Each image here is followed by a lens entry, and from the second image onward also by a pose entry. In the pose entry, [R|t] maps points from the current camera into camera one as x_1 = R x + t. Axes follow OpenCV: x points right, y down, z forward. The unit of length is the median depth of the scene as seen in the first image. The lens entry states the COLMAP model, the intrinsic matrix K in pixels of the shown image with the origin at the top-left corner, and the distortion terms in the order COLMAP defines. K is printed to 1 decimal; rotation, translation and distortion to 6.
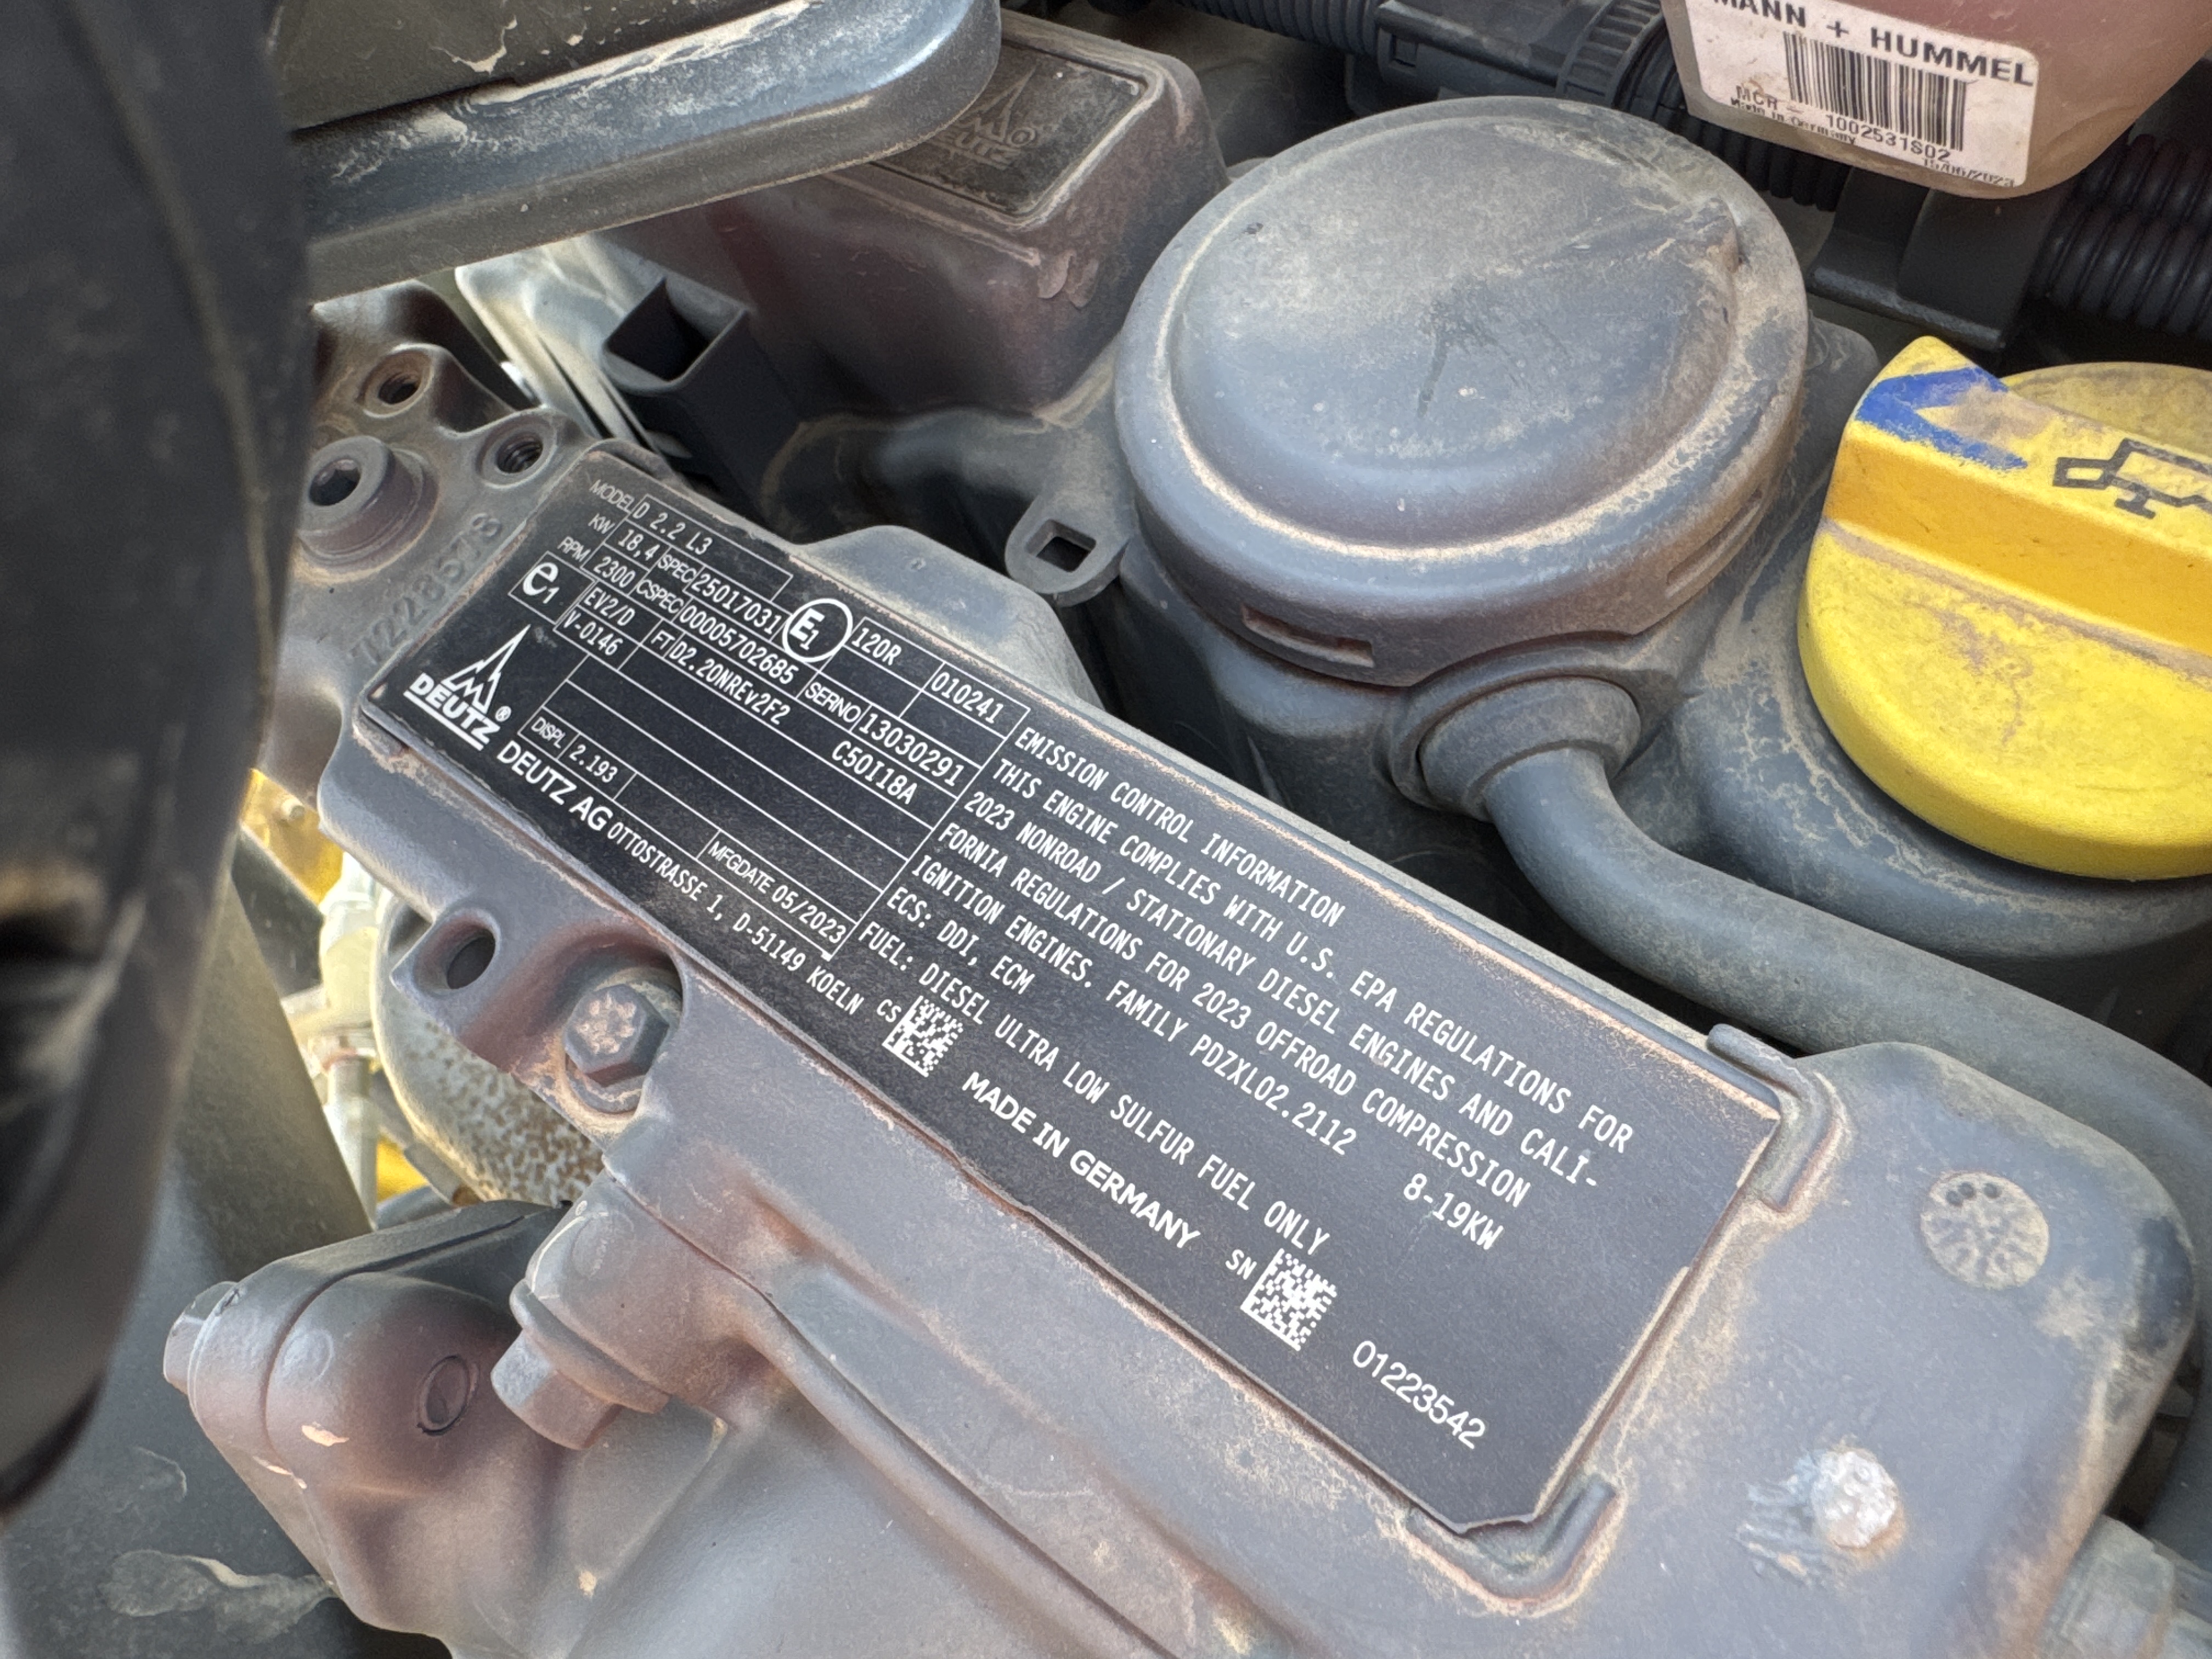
lens RADIAL K [[1575.6, 0, 1117.9], [0, 1575.6, 830.8], [0, 0, 1]] dist [-0.006633, 0.004437]
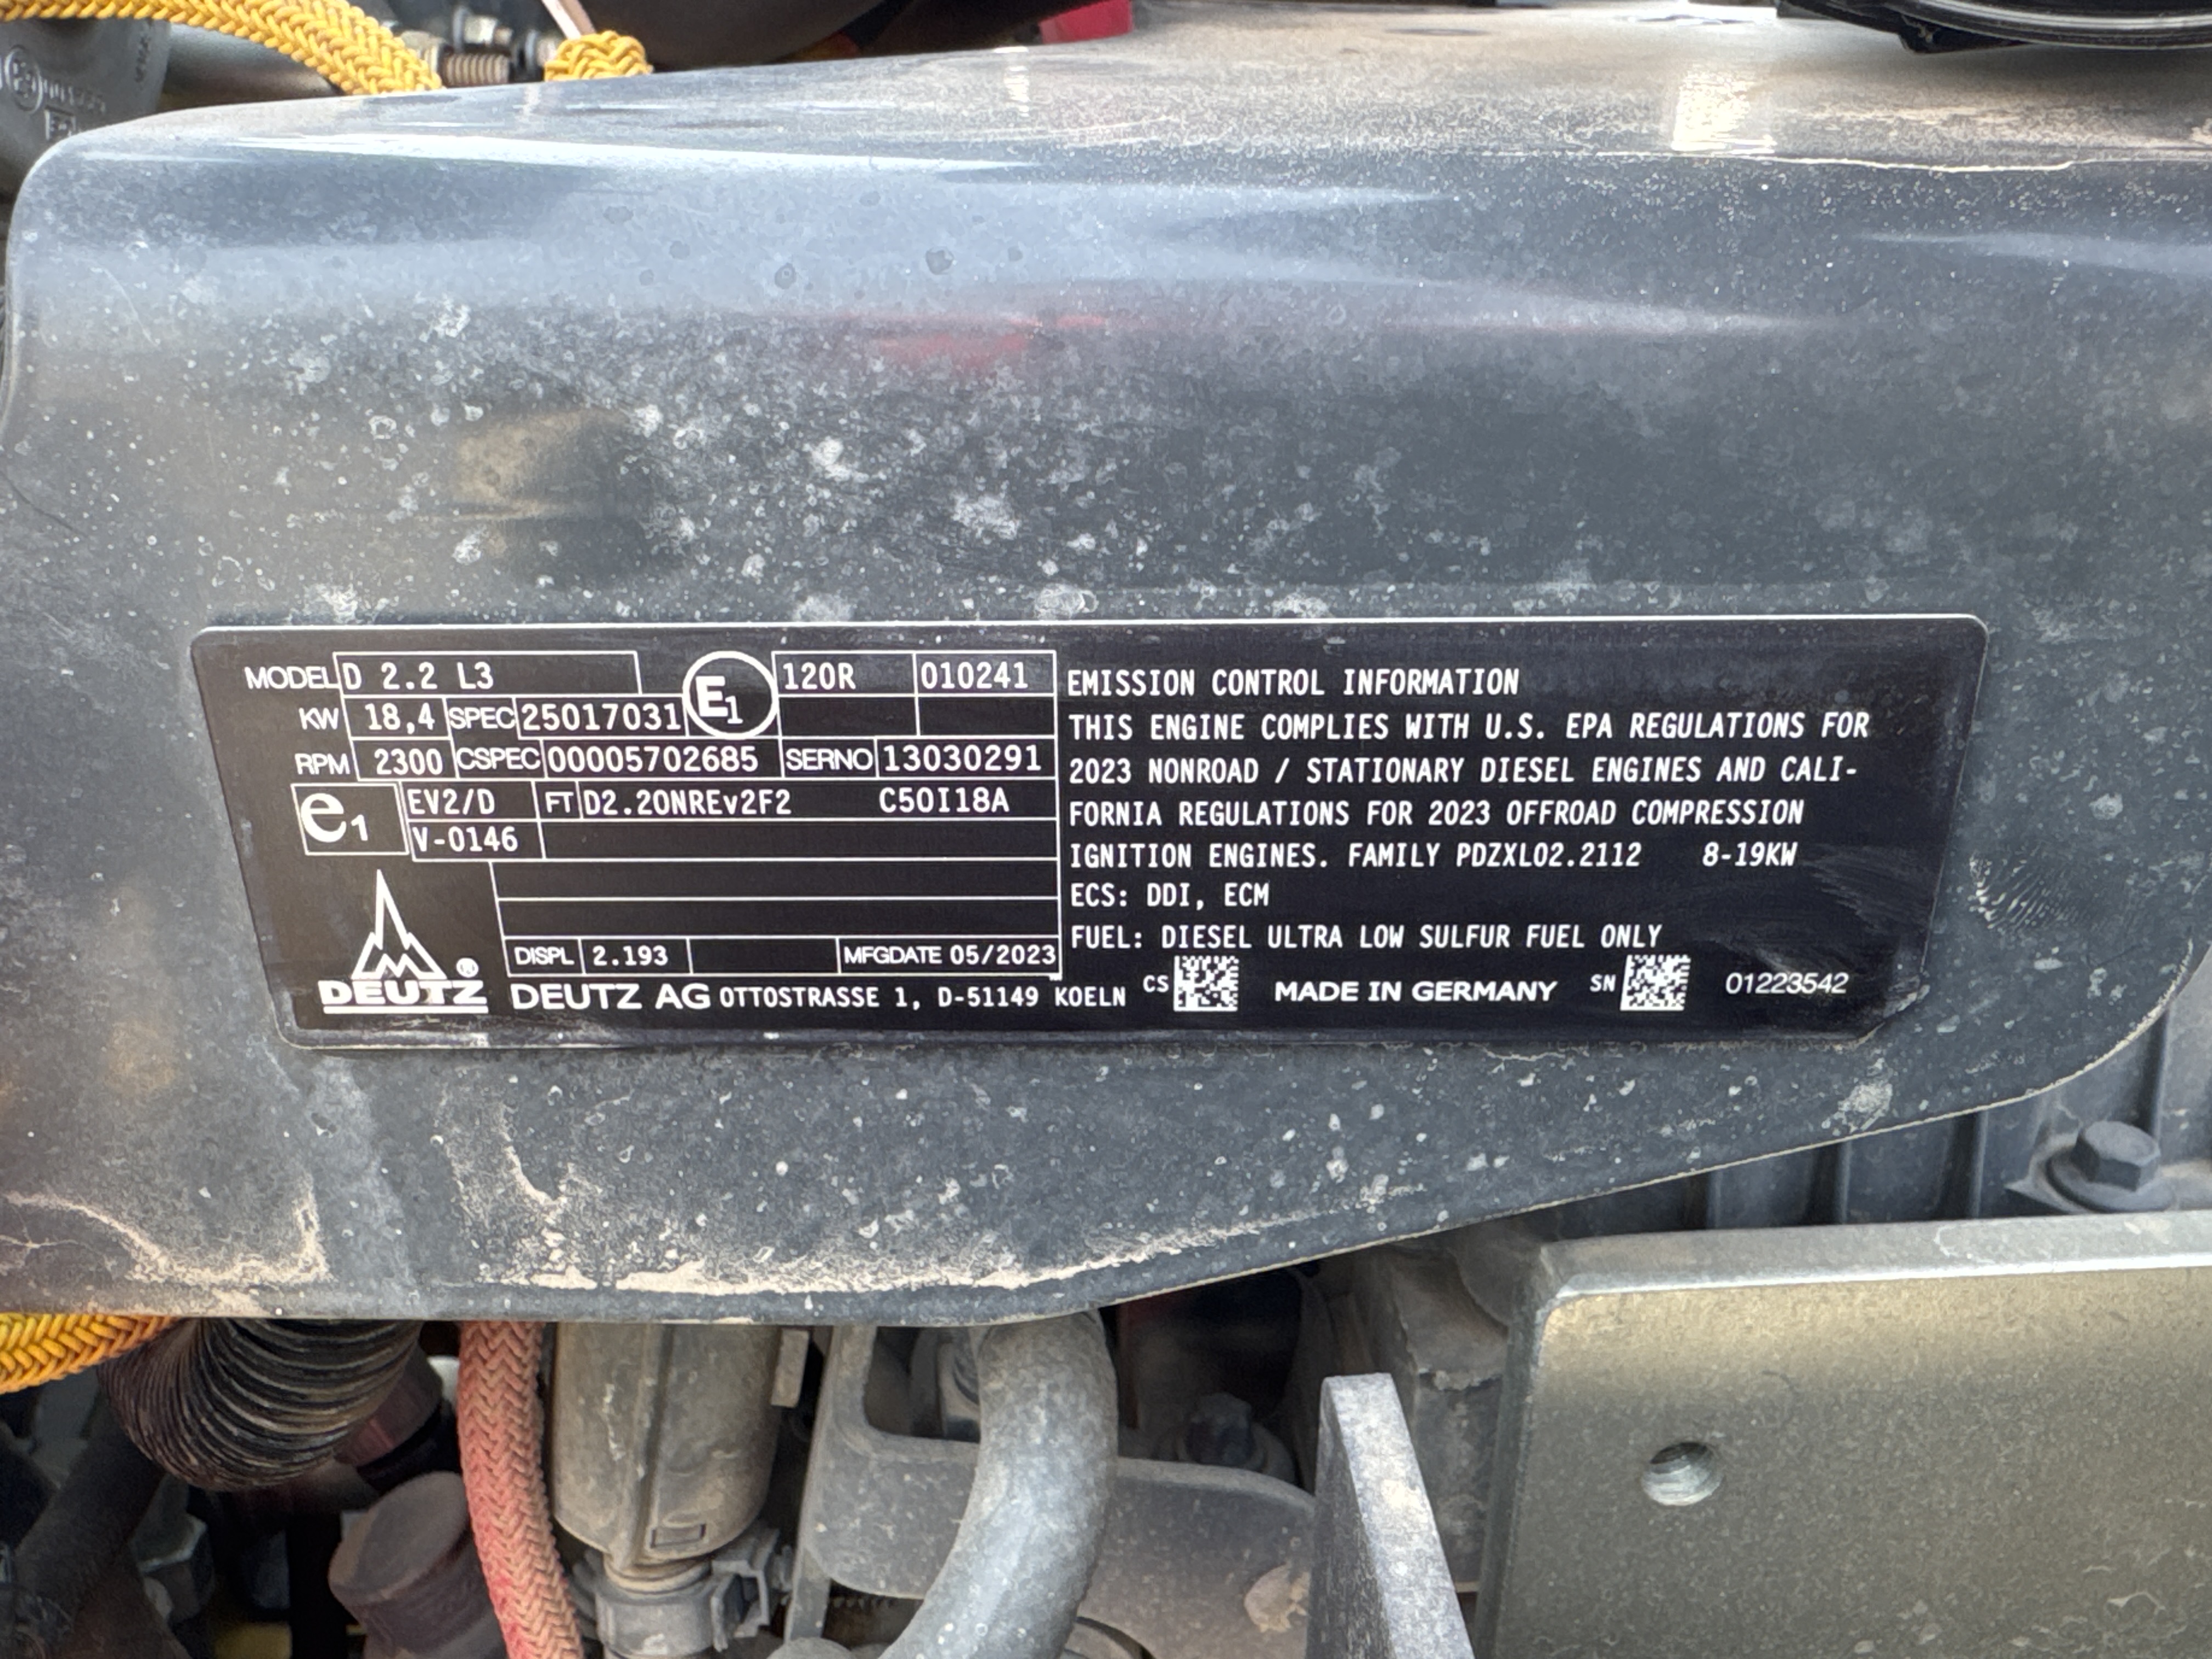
lens RADIAL K [[1914.4, 0, 1100.6], [0, 1914.4, 830.3], [0, 0, 1]] dist [-0.007124, -0.000315]
pose [[0.764271, -0.643503, -0.042352, -0.058253], [0.460355, 0.498402, 0.734621, -0.810136], [-0.451623, -0.580947, 0.677154, 0.254265]]
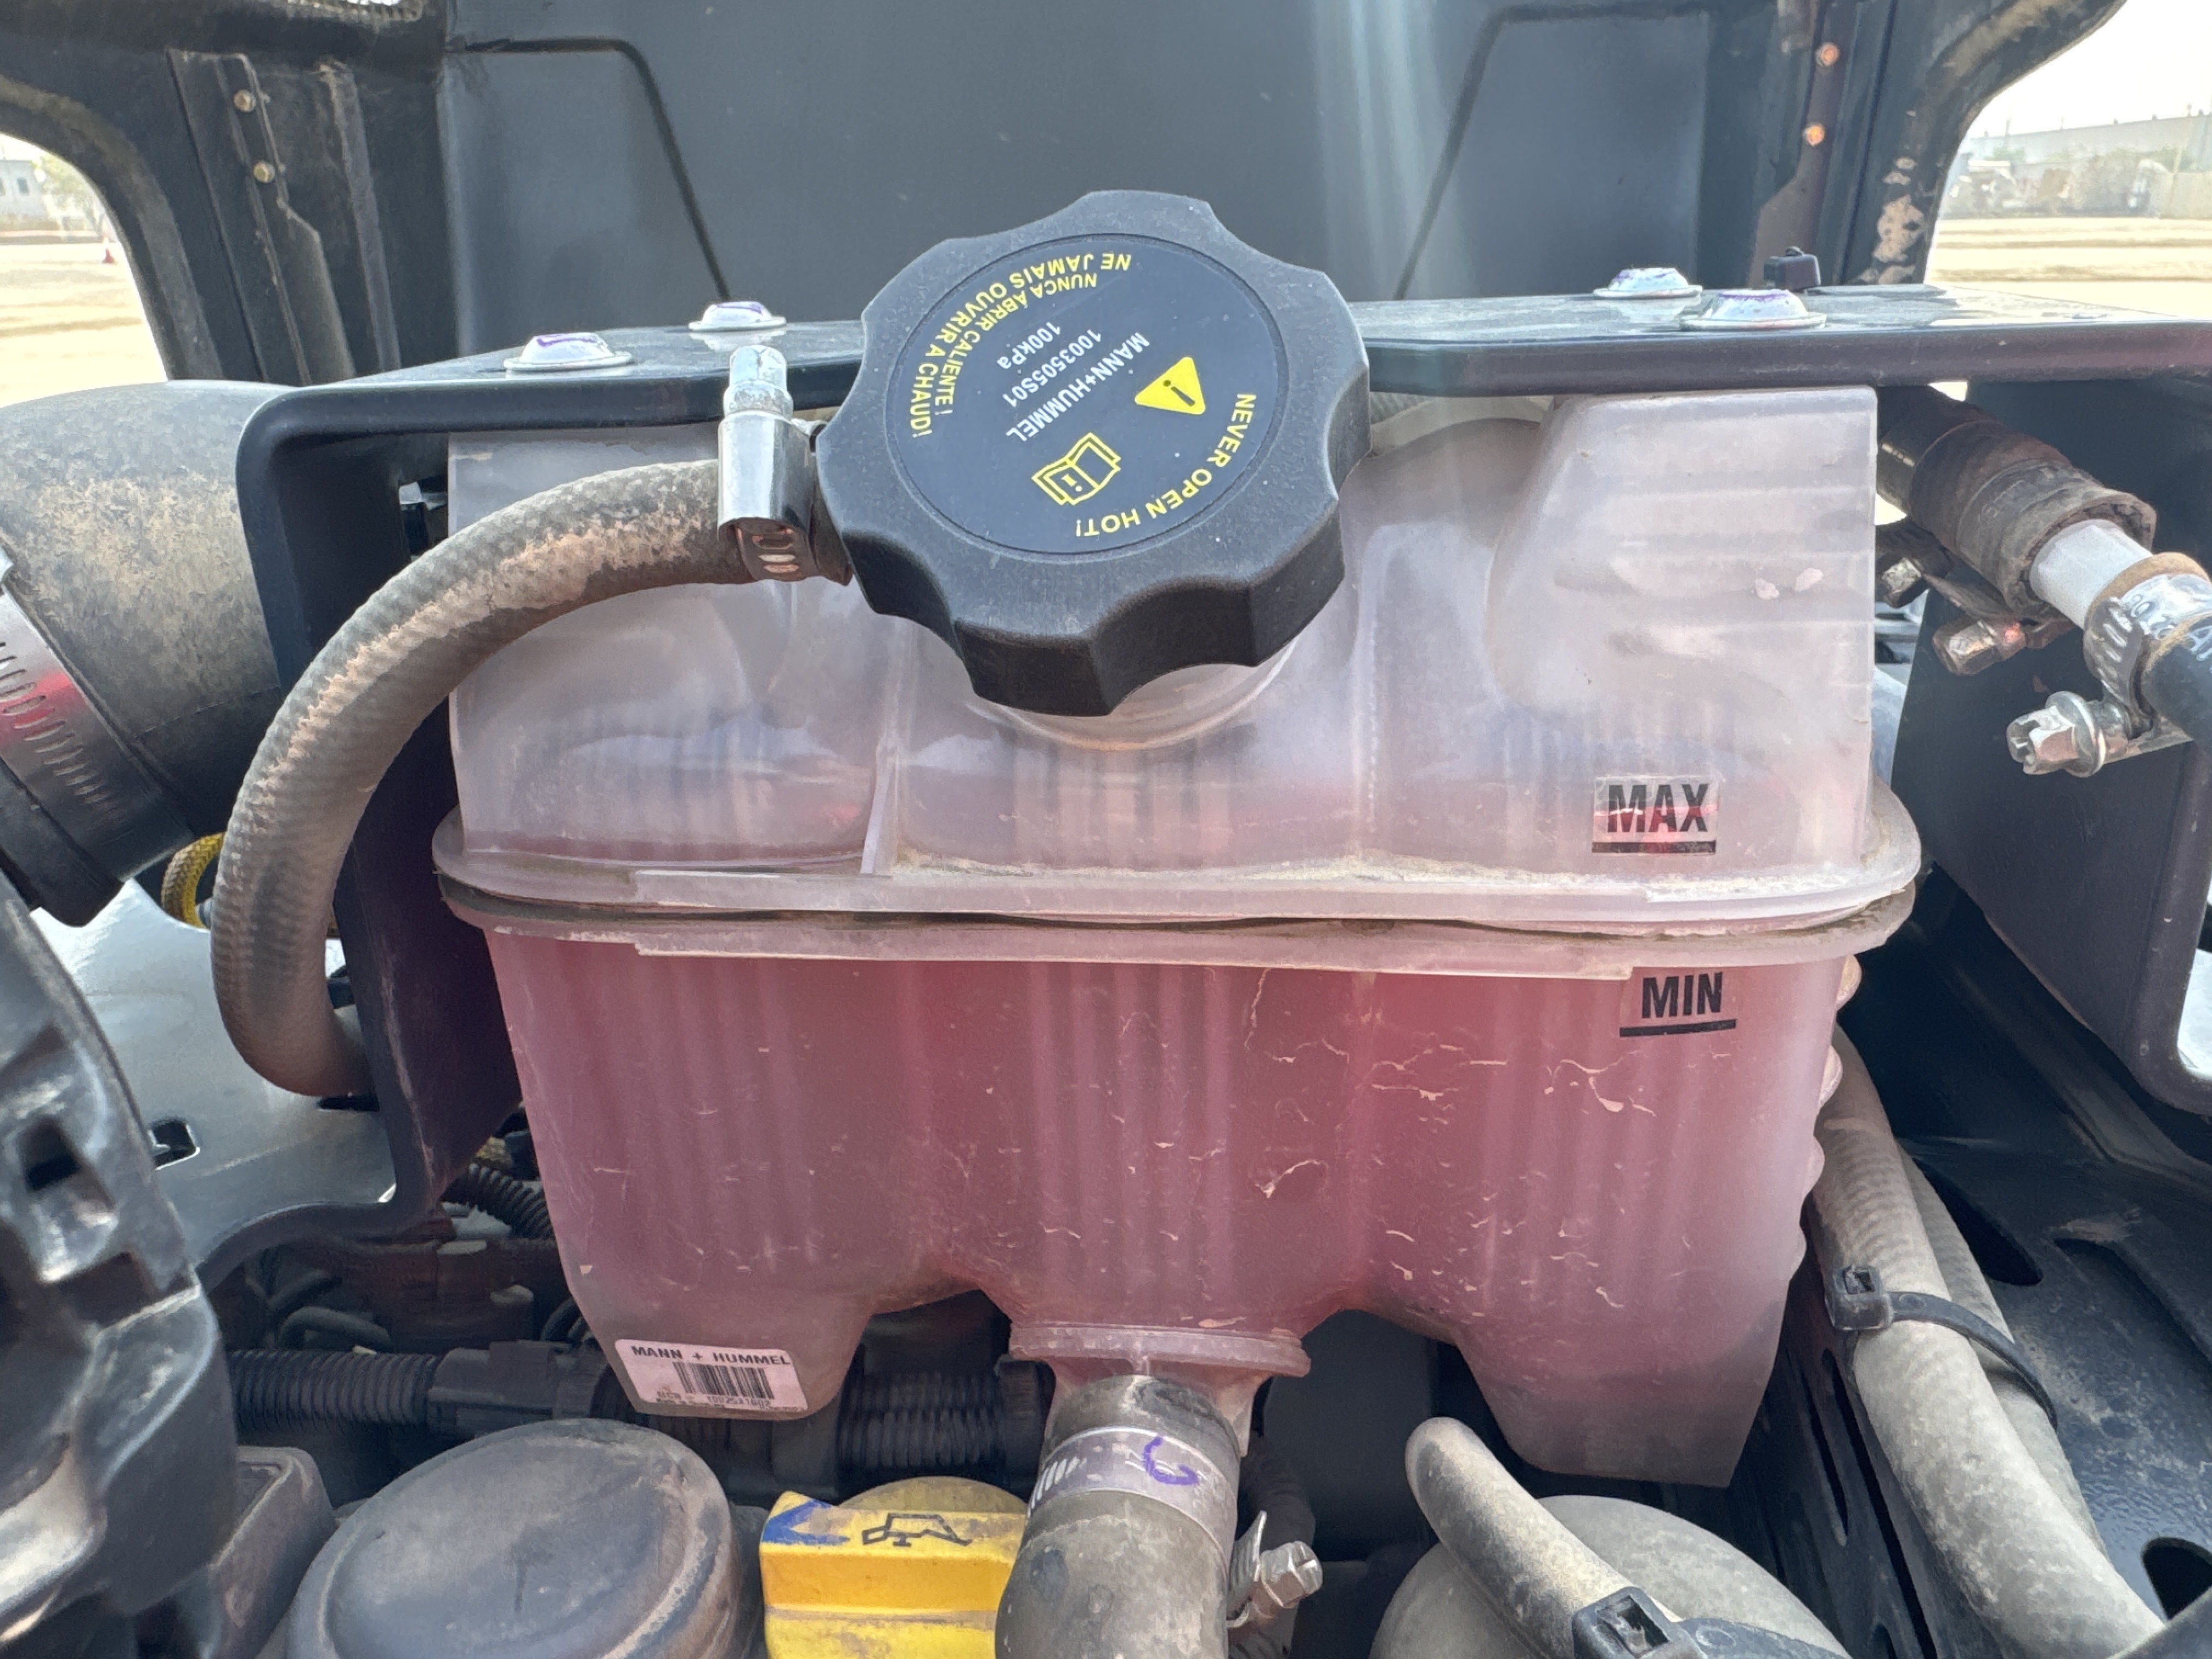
lens RADIAL K [[1575.6, 0, 1107.7], [0, 1575.6, 836.4], [0, 0, 1]] dist [-0.006633, 0.004437]
pose [[0.809220, 0.013249, 0.587356, -0.307643], [0.410684, 0.702154, -0.581652, 0.406457], [-0.420121, 0.711902, 0.562756, -0.820422]]
